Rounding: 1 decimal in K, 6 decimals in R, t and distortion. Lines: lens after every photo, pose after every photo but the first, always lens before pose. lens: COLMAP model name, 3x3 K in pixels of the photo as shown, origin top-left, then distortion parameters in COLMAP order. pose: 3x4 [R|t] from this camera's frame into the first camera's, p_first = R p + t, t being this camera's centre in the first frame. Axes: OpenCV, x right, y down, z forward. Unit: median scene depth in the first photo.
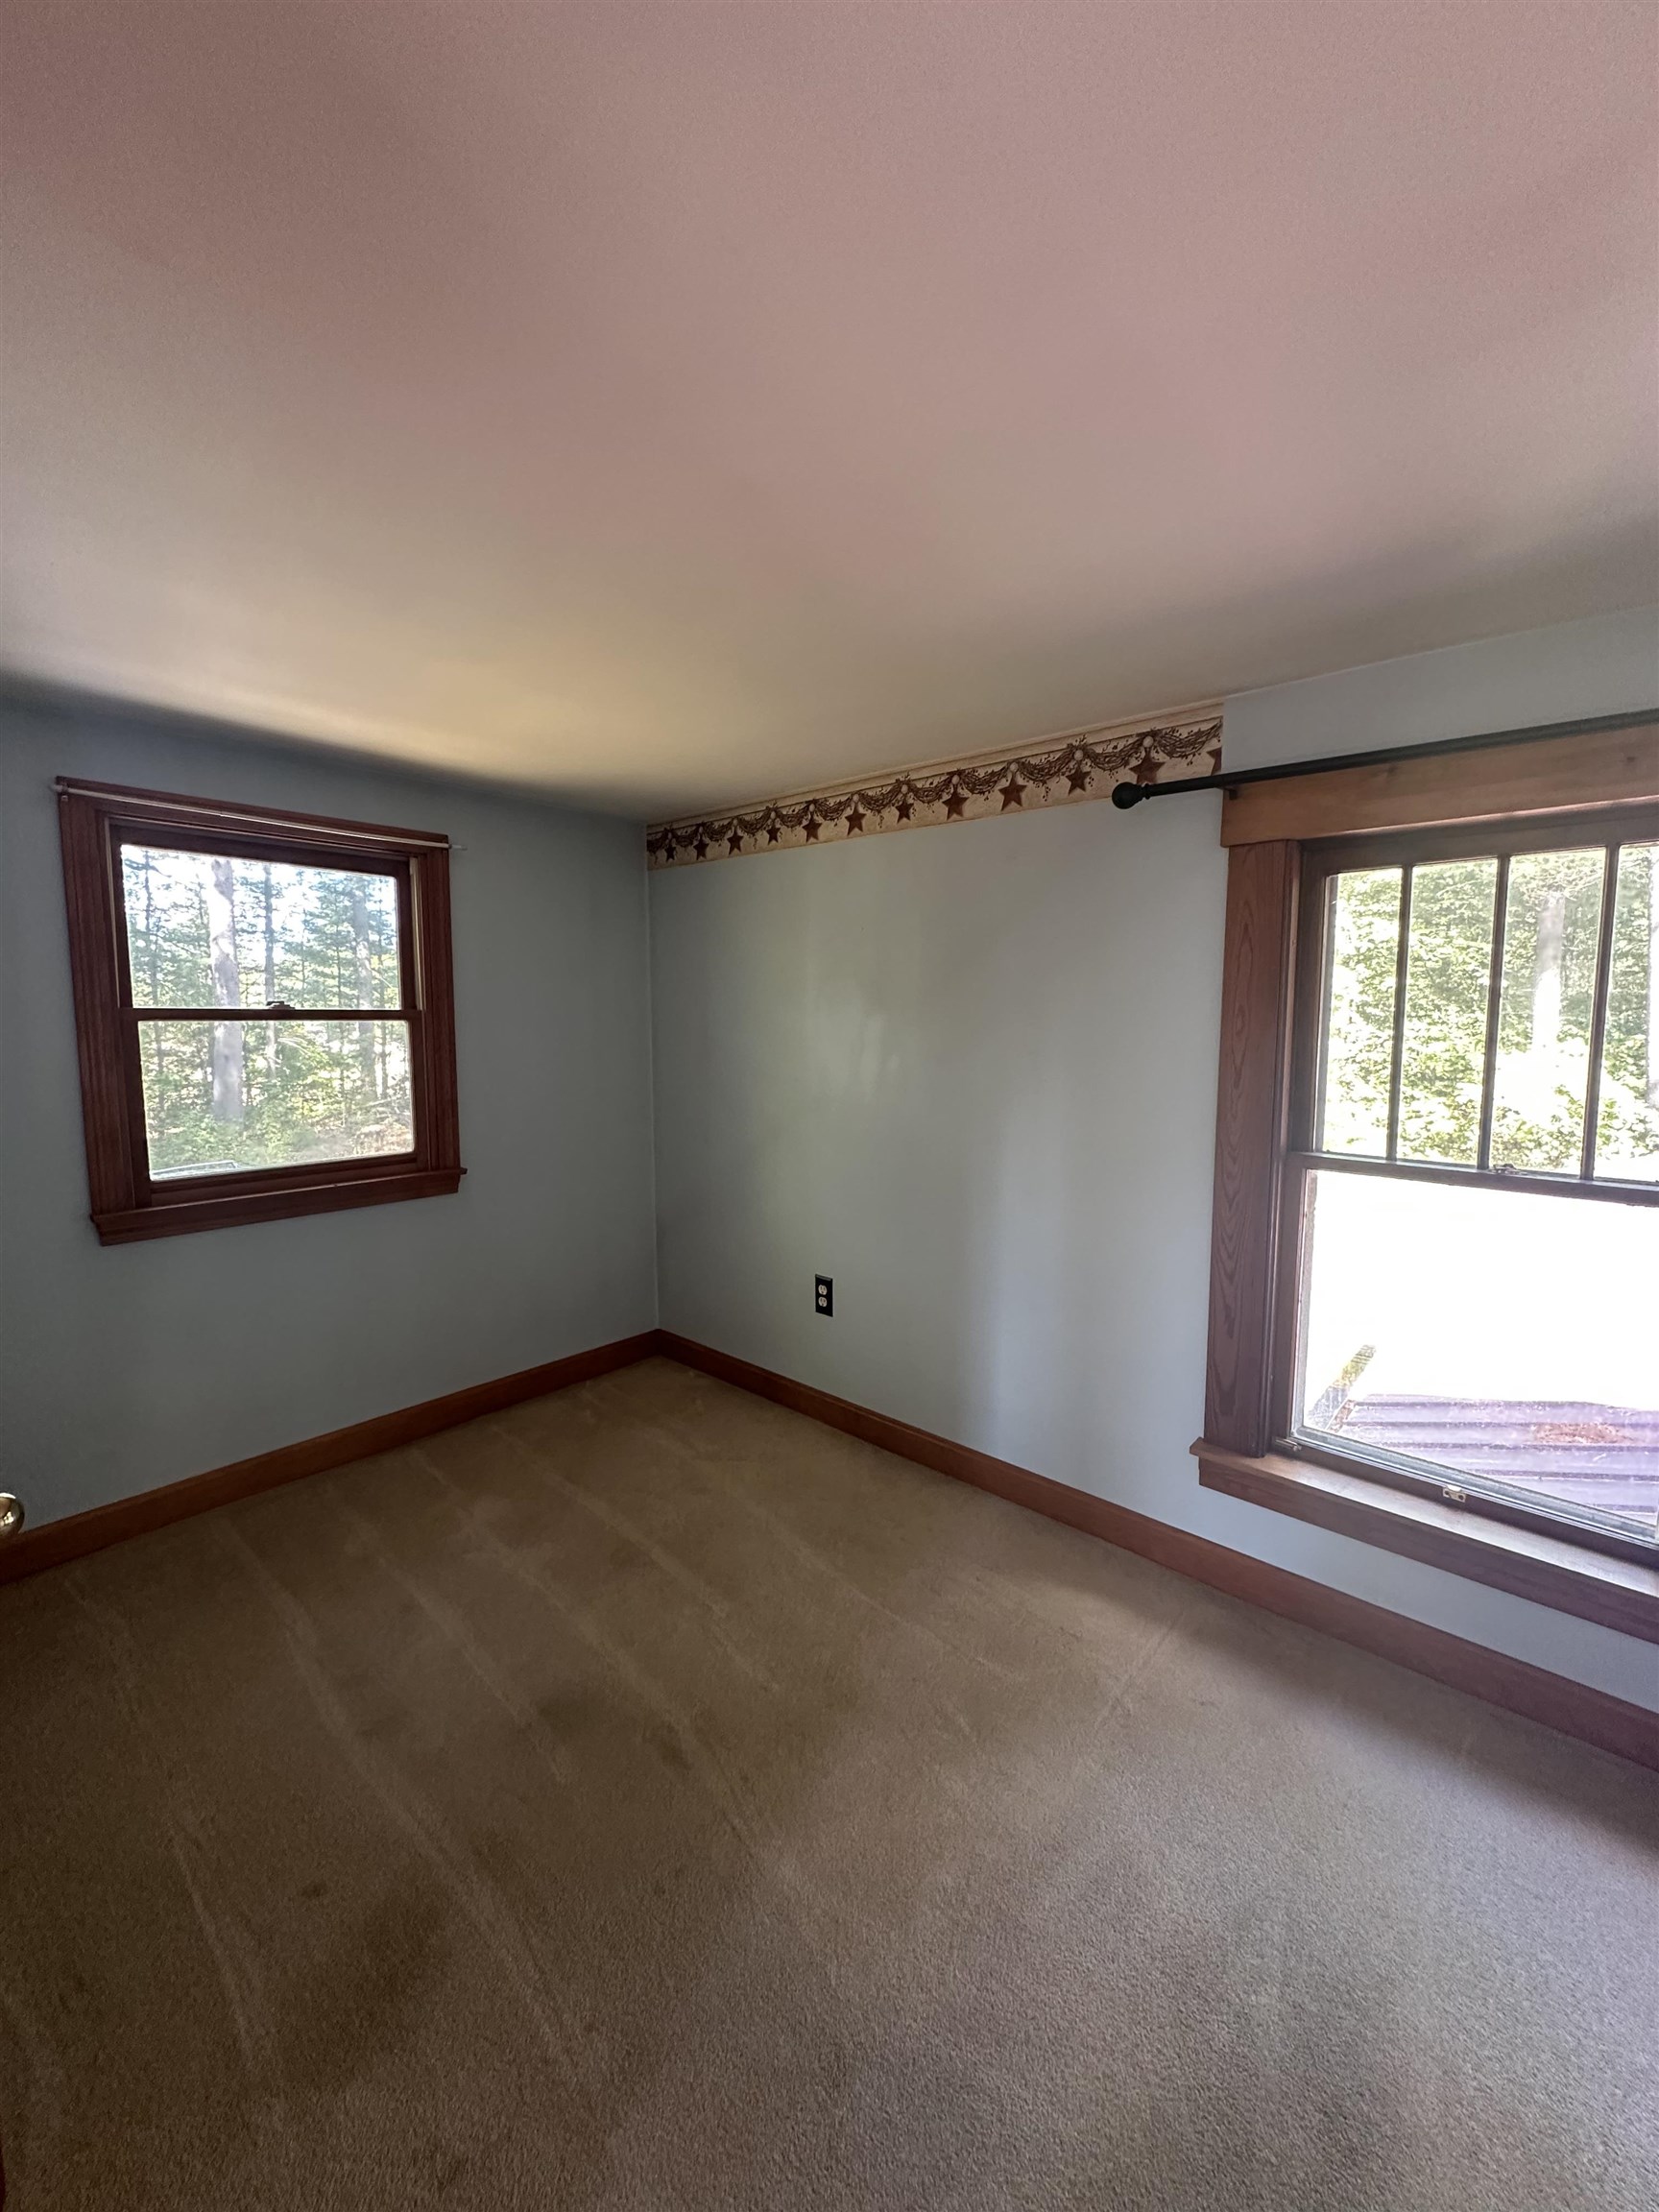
lens RADIAL K [[882.2, 0, 817.7], [0, 882.2, 1099.1], [0, 0, 1]] dist [-0.002468, 0.000588]
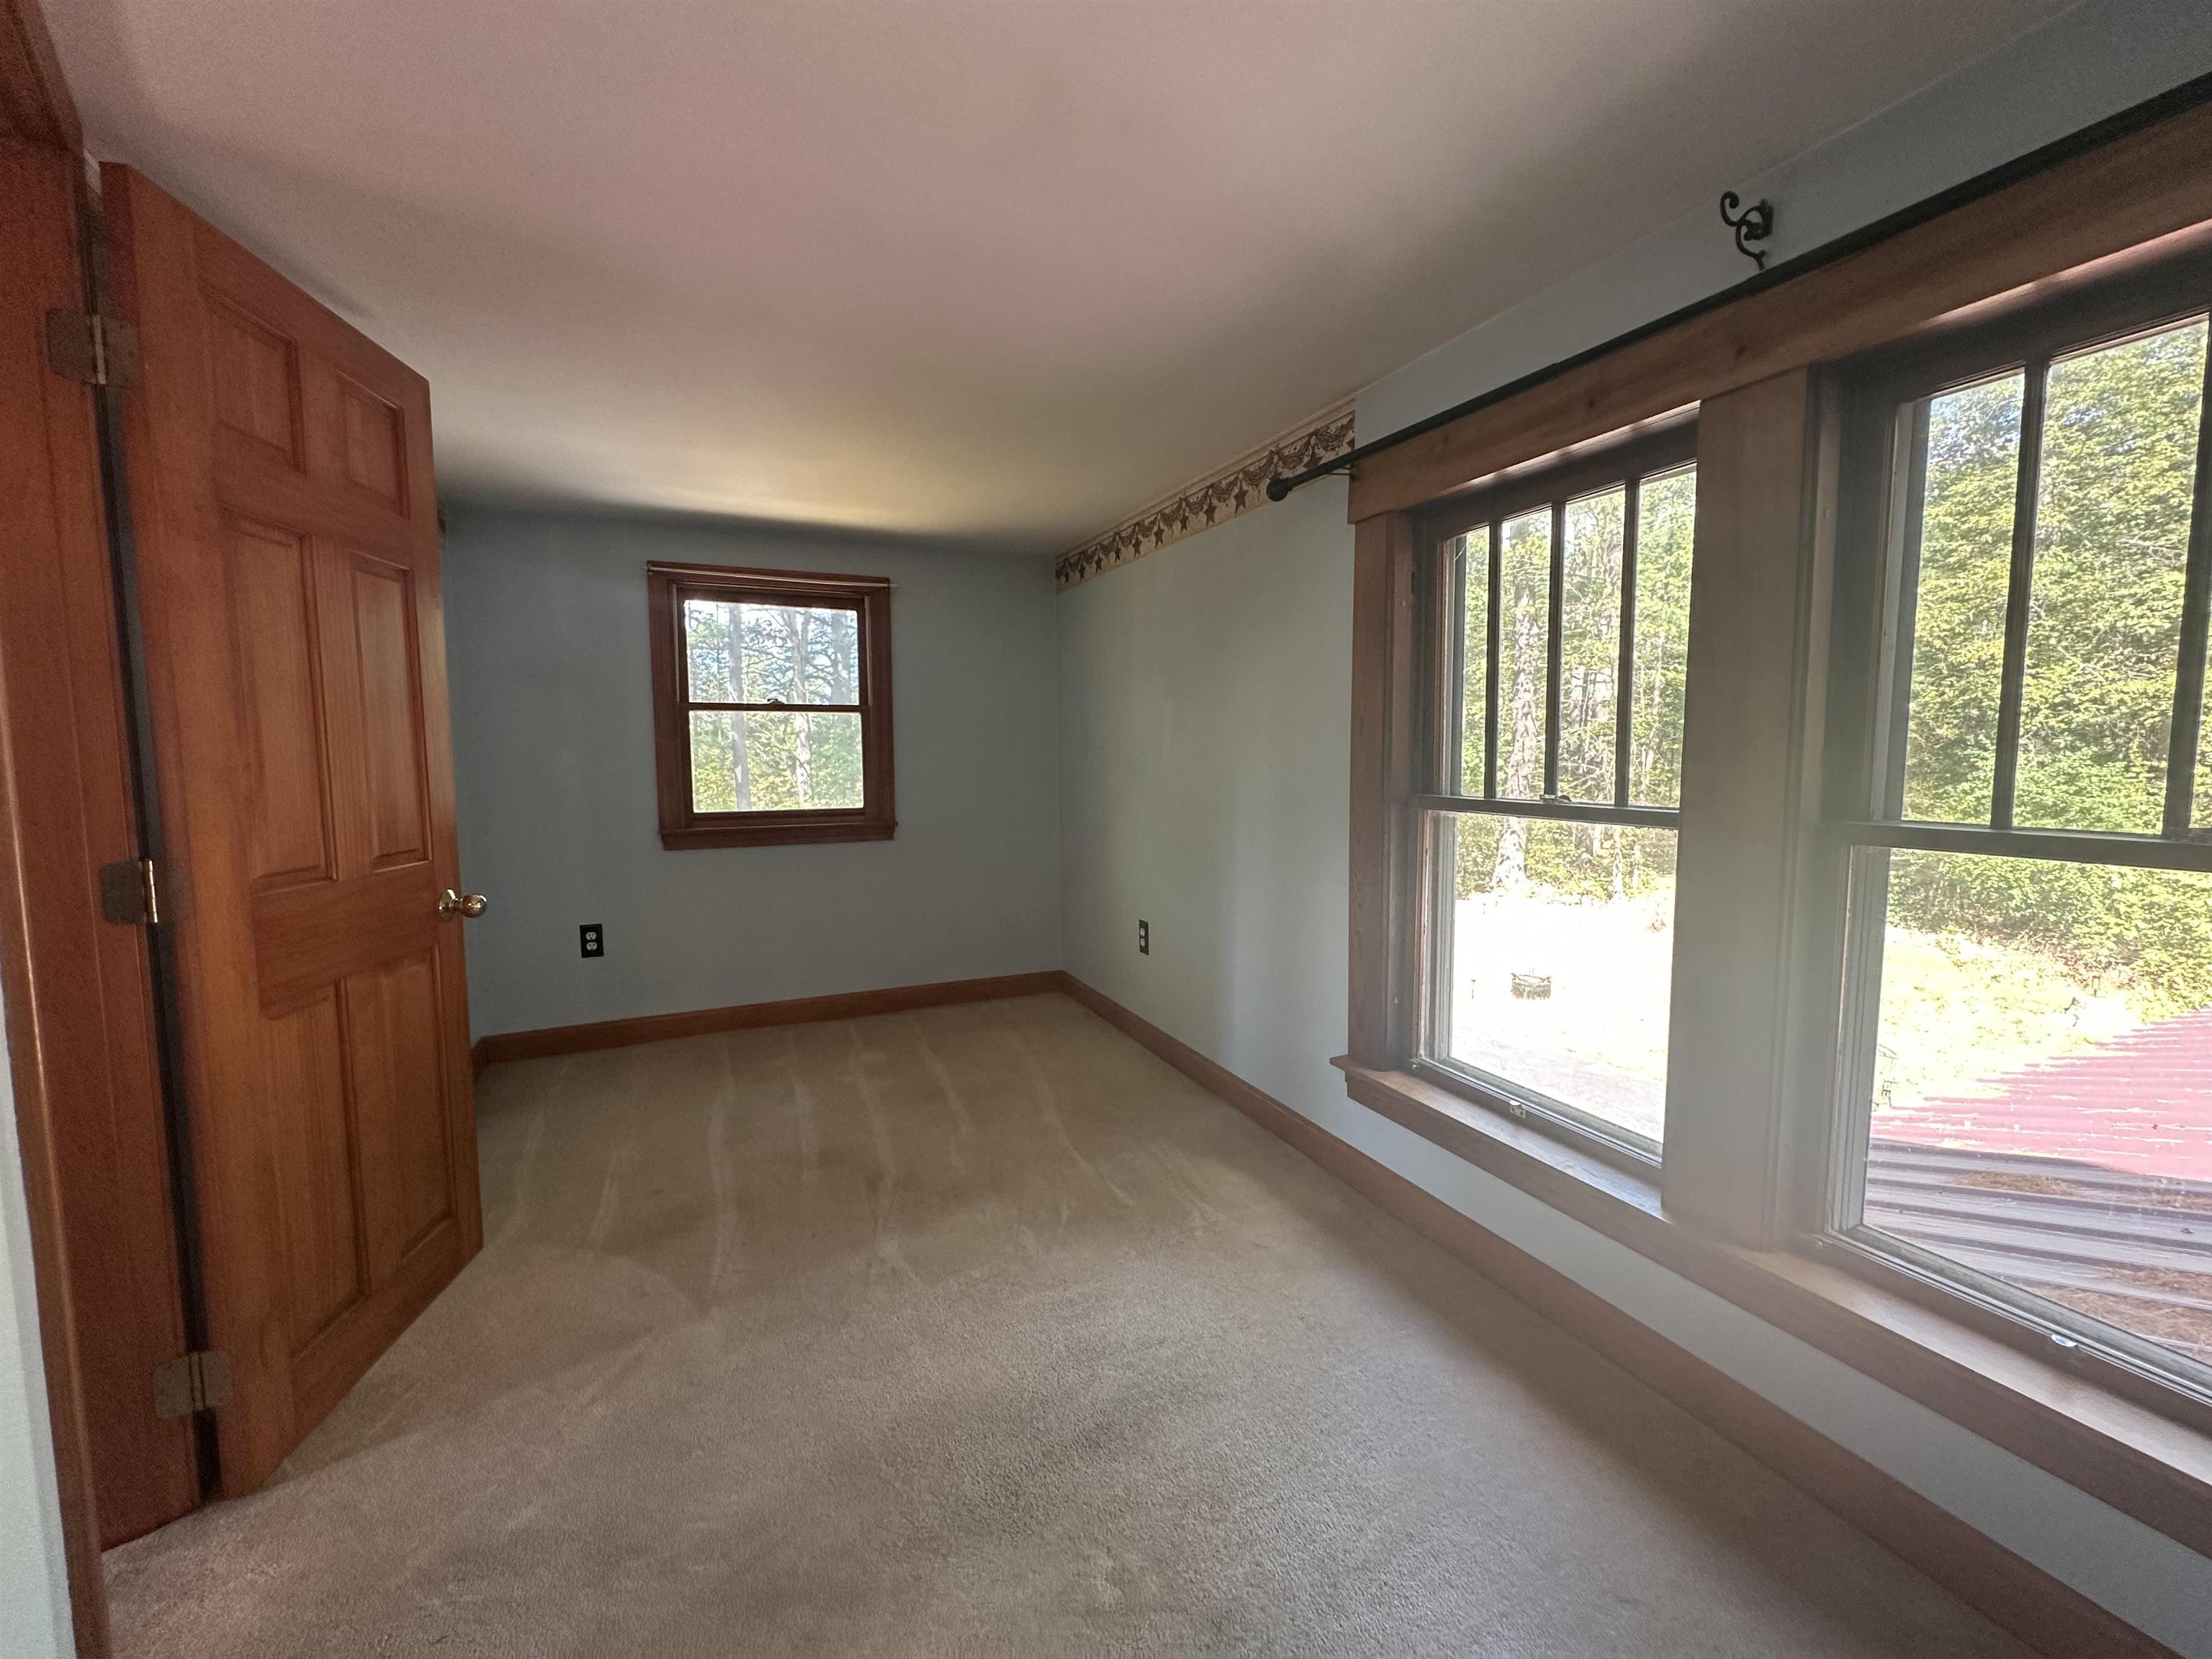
lens RADIAL K [[882.2, 0, 1101.4], [0, 882.2, 826.7], [0, 0, 1]] dist [-0.002468, 0.000588]
pose [[0.913756, 0.027390, -0.405340, 0.517668], [-0.031342, 0.999504, -0.003114, 0.095145], [0.405054, 0.015549, 0.914161, -0.133782]]
